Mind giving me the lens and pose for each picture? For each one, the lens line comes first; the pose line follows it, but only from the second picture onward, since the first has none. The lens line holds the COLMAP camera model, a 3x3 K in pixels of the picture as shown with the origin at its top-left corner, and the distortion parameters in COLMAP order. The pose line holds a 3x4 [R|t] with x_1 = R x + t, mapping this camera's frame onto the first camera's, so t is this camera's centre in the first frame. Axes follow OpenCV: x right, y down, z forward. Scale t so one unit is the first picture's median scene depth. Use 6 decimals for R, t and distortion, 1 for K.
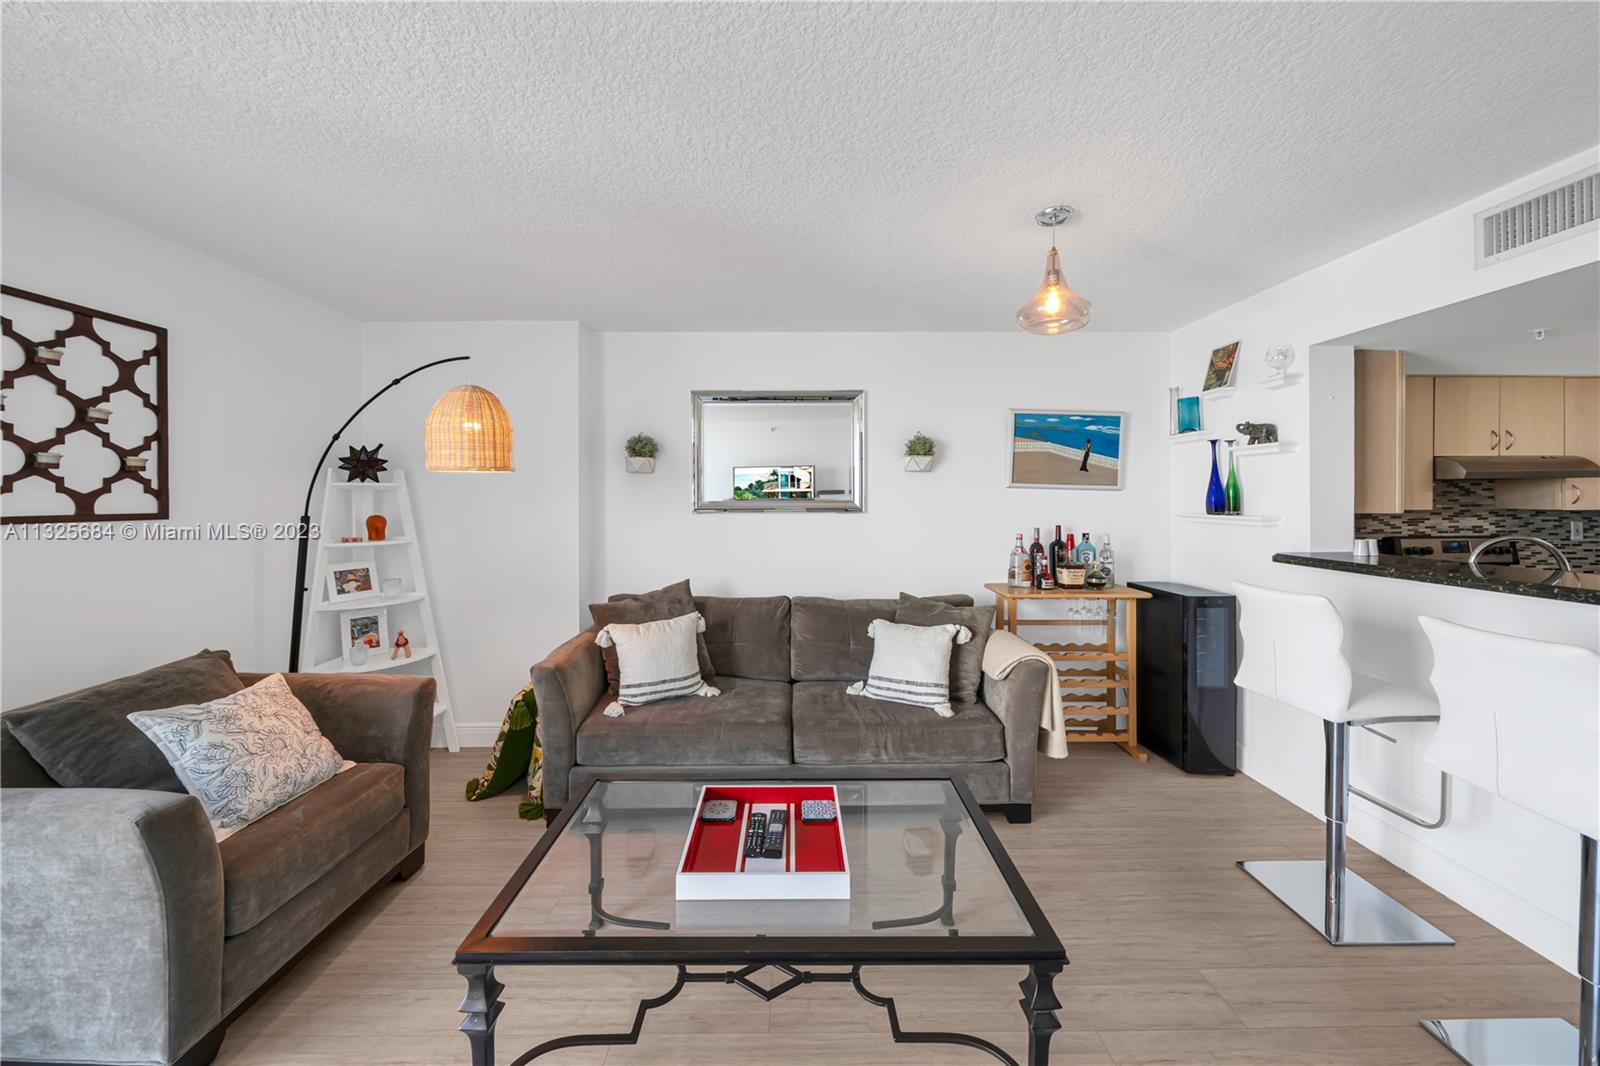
lens RADIAL K [[569.8, 0, 797.9], [0, 569.8, 499.8], [0, 0, 1]] dist [-0.001235, -0.000010]
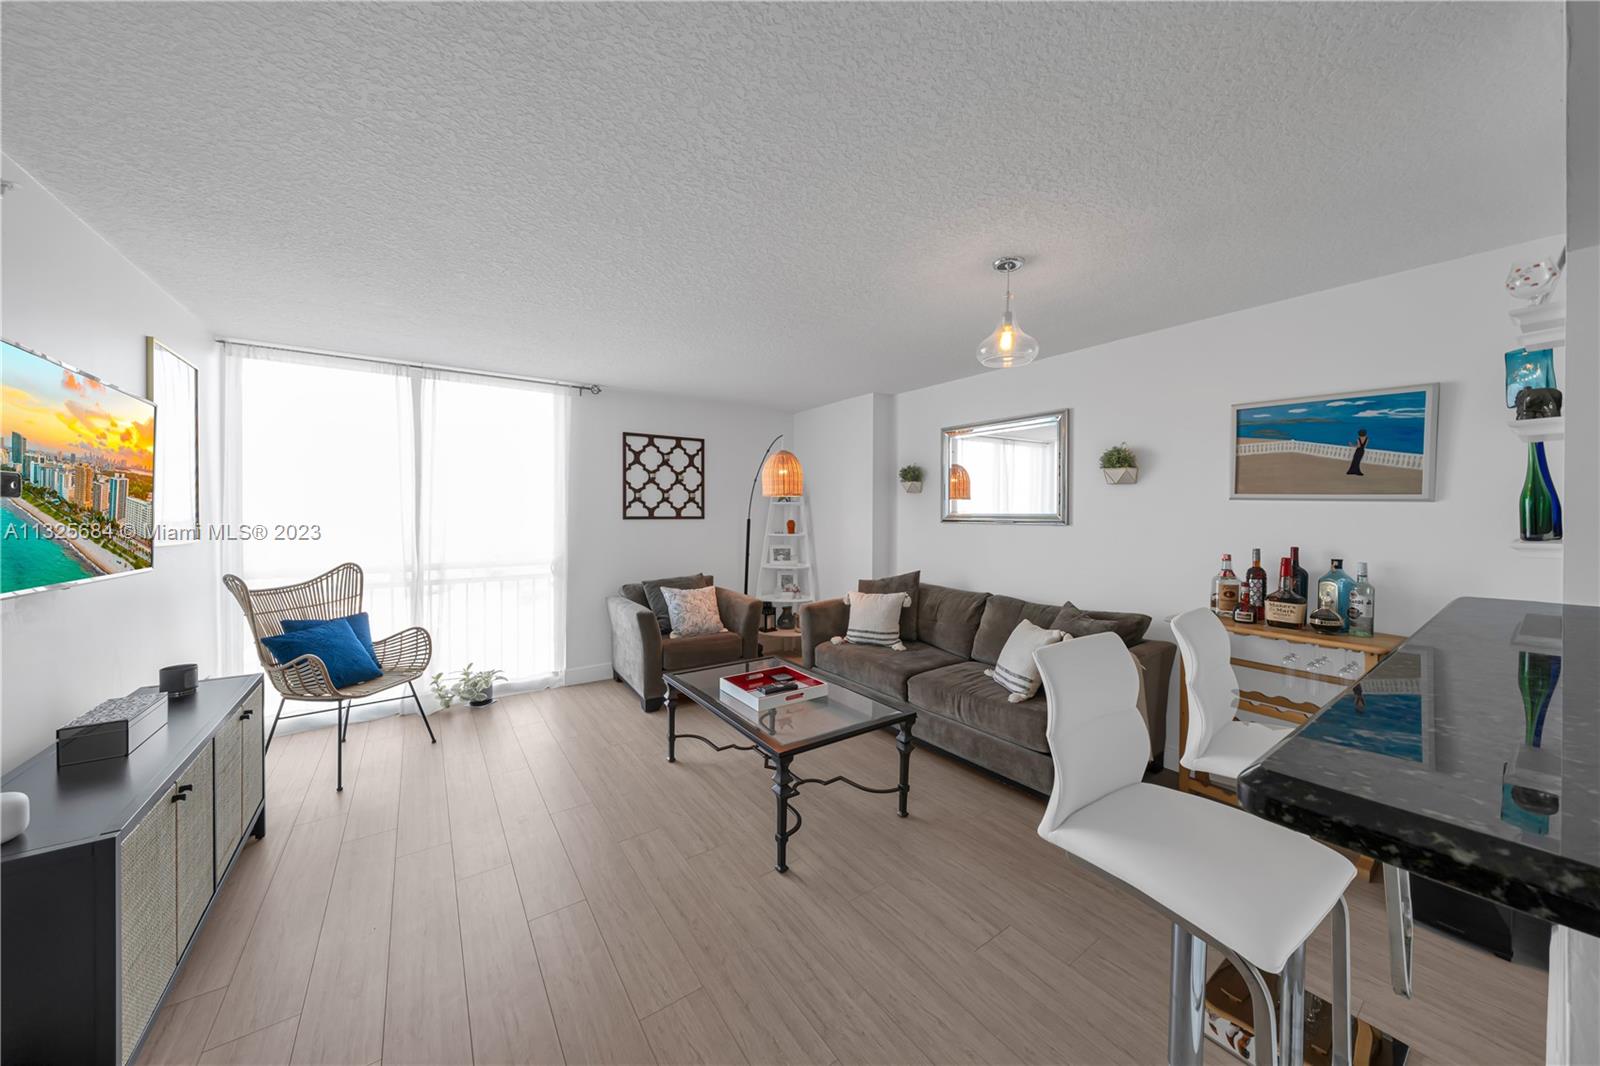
lens RADIAL K [[580.5, 0, 814.0], [0, 580.5, 515.9], [0, 0, 1]] dist [-0.000025, 0.000052]
pose [[0.558959, 0.008270, -0.829154, 0.890615], [-0.007325, 0.999960, 0.005035, 0.004094], [0.829163, 0.003259, 0.558997, 0.017712]]
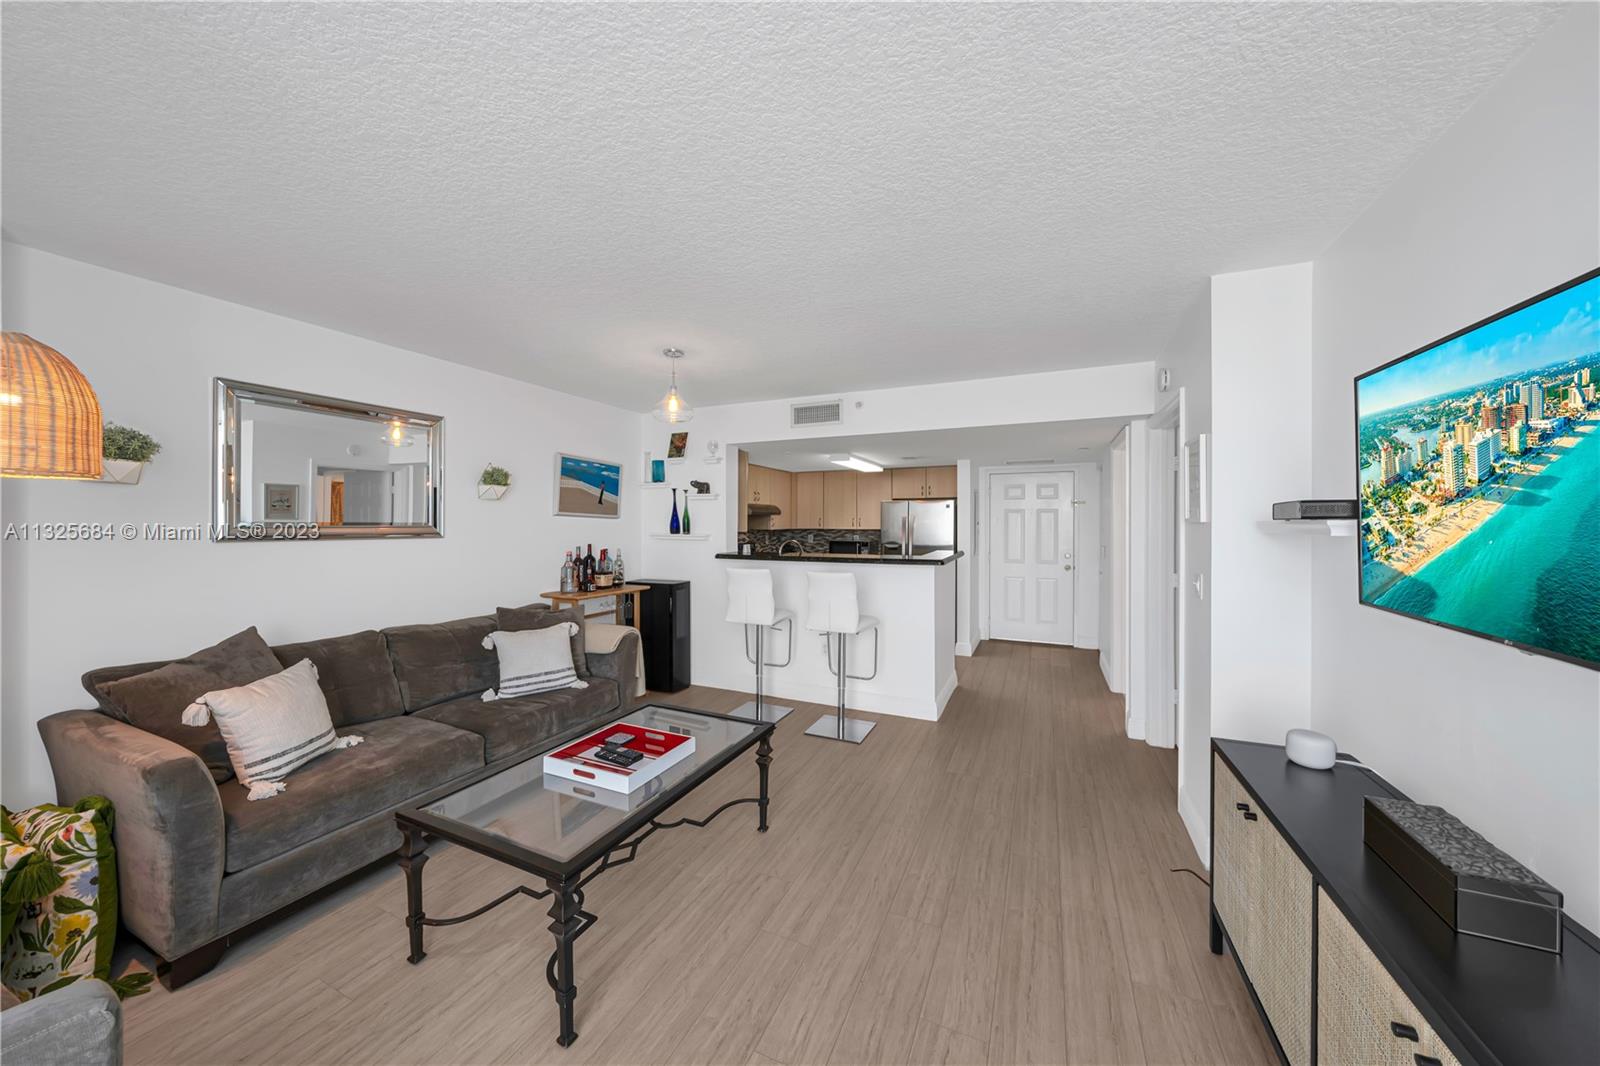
lens RADIAL K [[553.6, 0, 829.4], [0, 553.6, 521.2], [0, 0, 1]] dist [-0.000205, 0.000050]
pose [[0.371576, 0.007965, 0.928368, -0.646919], [-0.000169, 0.999964, -0.008512, 0.002306], [-0.928403, 0.003006, 0.371564, -0.010646]]
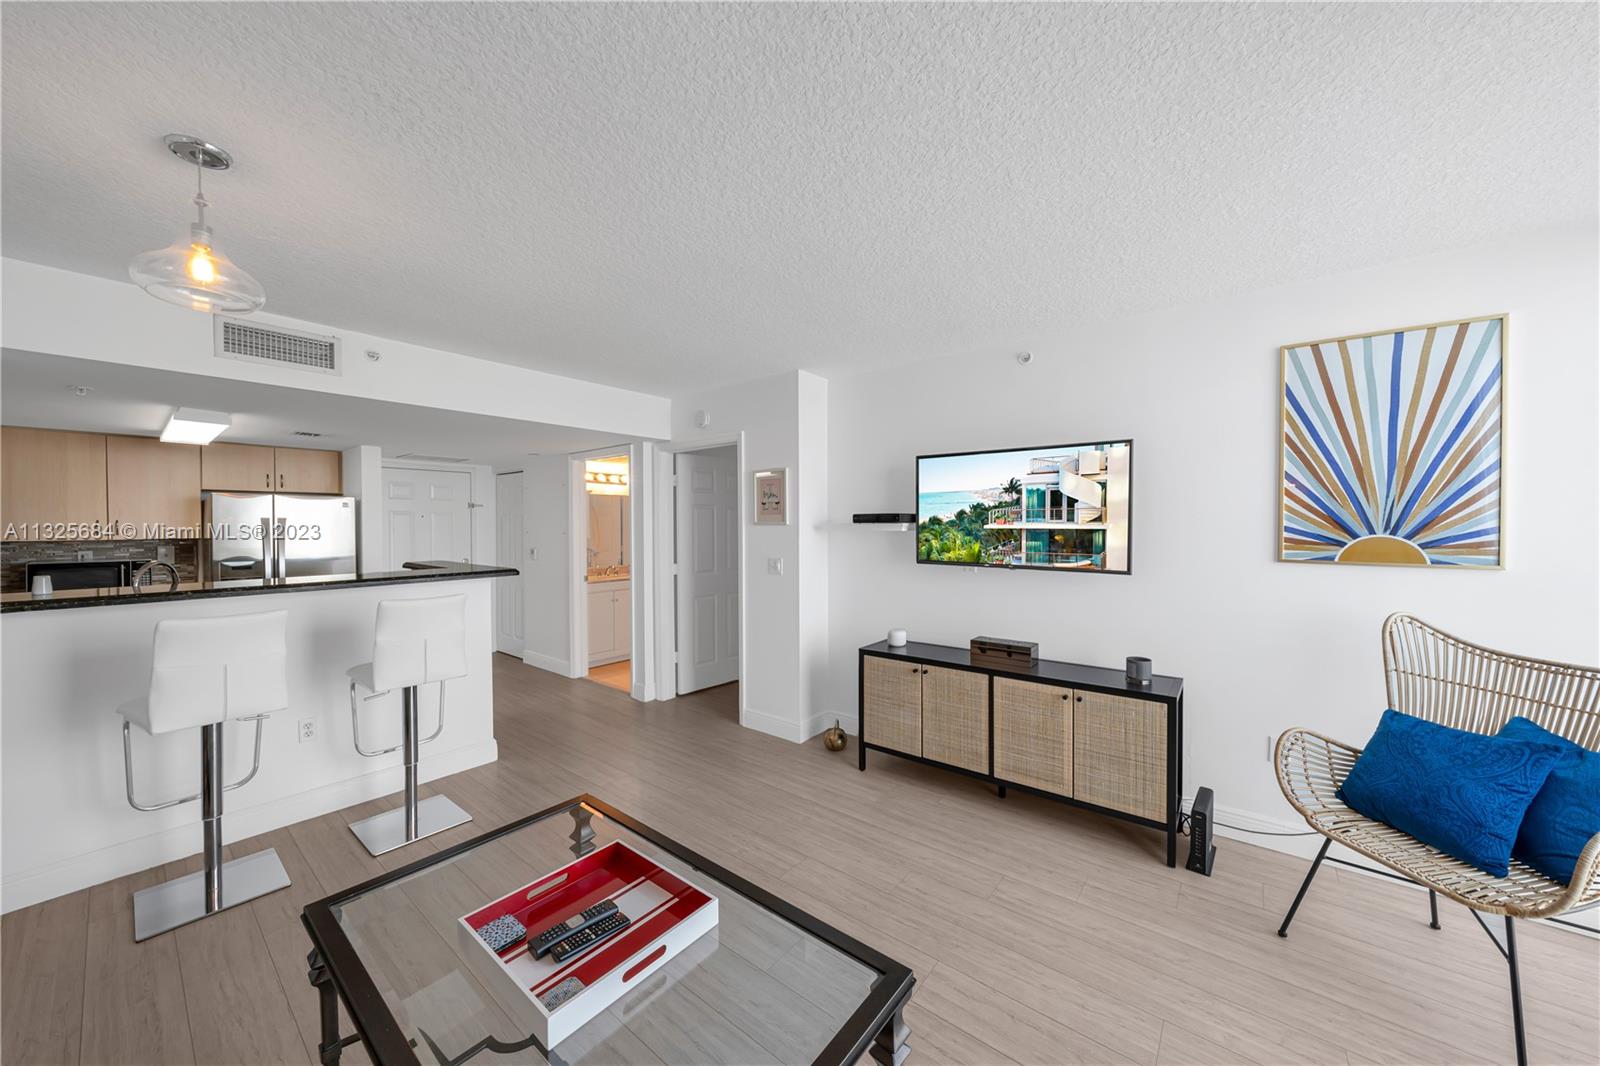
lens RADIAL K [[519.0, 0, 796.5], [0, 519.0, 529.4], [0, 0, 1]] dist [0.000386, -0.000009]
pose [[-0.770147, 0.003403, 0.637858, -0.435026], [0.010756, 0.999913, 0.007652, -0.001674], [-0.637776, 0.012754, -0.770116, 0.763430]]
